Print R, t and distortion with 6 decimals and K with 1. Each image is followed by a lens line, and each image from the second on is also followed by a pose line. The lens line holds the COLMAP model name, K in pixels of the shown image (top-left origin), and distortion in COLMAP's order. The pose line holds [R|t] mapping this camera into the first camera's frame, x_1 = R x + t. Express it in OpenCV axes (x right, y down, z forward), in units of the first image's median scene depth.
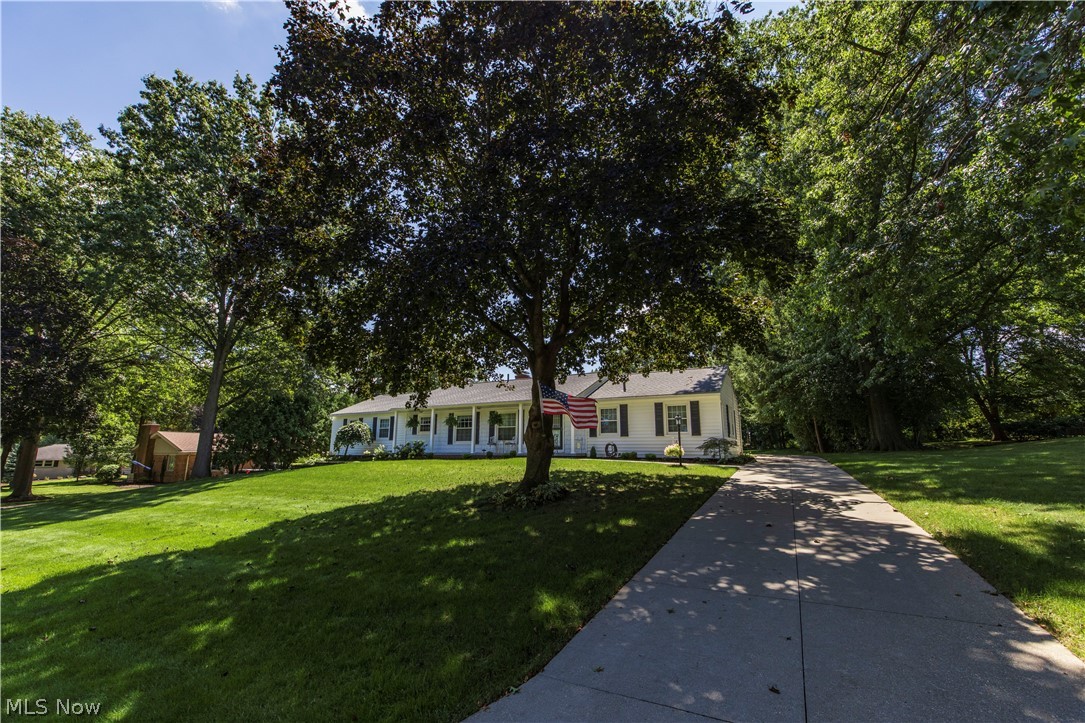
lens RADIAL K [[455.1, 0, 542.3], [0, 455.1, 344.6], [0, 0, 1]] dist [0.000266, 0.000040]
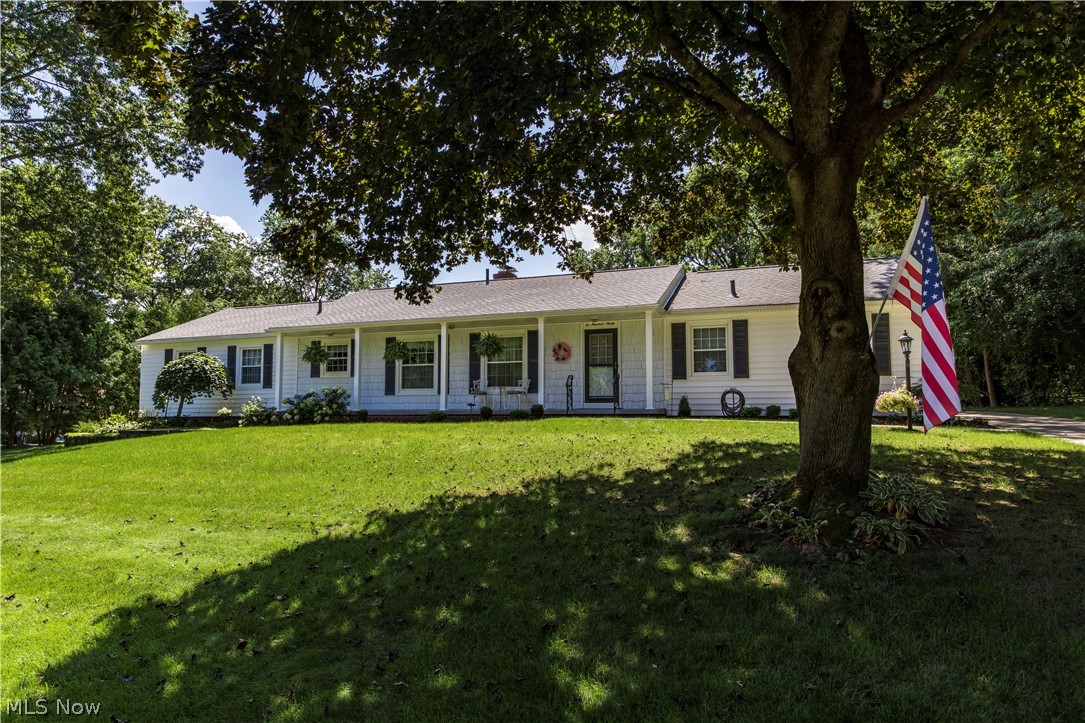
lens RADIAL K [[681.0, 0, 543.0], [0, 681.0, 347.0], [0, 0, 1]] dist [0.001897, -0.000437]
pose [[0.989160, 0.006659, 0.146693, -0.144595], [-0.026788, 0.990391, 0.135674, 0.051126], [-0.144380, -0.138133, 0.979834, 0.202872]]
